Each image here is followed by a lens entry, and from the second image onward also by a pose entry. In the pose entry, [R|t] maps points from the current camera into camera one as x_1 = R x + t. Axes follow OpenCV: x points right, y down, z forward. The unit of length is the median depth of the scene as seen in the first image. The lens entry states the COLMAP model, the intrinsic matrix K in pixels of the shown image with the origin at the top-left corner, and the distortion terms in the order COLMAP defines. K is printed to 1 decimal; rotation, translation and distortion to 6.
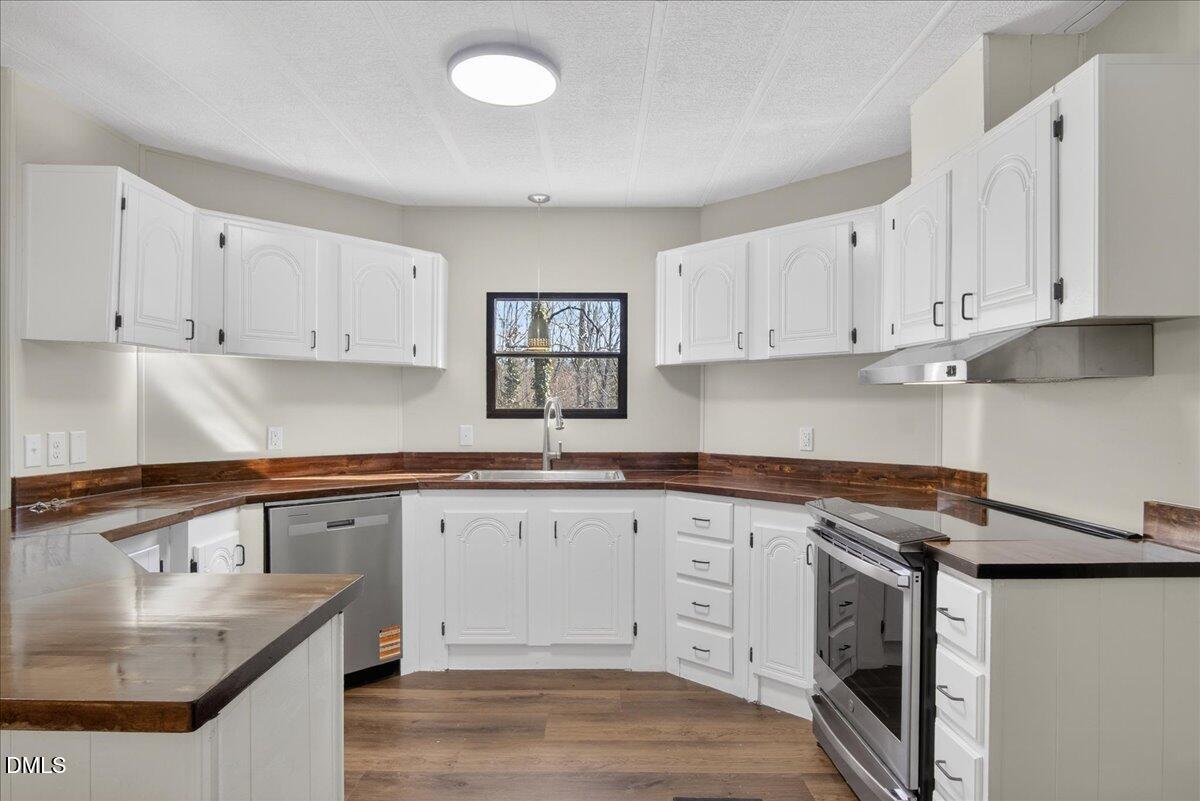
lens RADIAL K [[654.9, 0, 599.8], [0, 654.9, 400.9], [0, 0, 1]] dist [-0.024121, 0.000952]
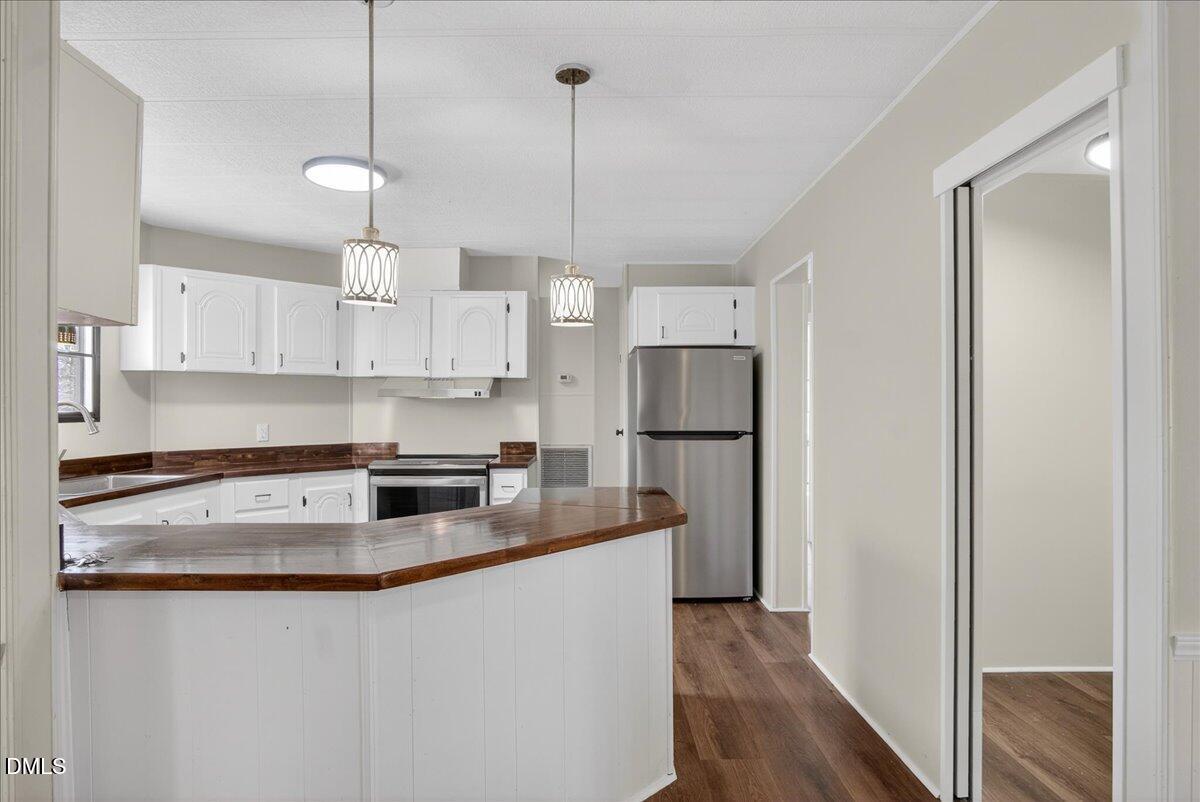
lens RADIAL K [[654.9, 0, 599.8], [0, 654.9, 401.4], [0, 0, 1]] dist [-0.024121, 0.000952]
pose [[0.008671, 0.001411, 0.999961, -1.050882], [-0.007392, 0.999972, -0.001347, -0.010000], [-0.999935, -0.007380, 0.008682, 0.289458]]
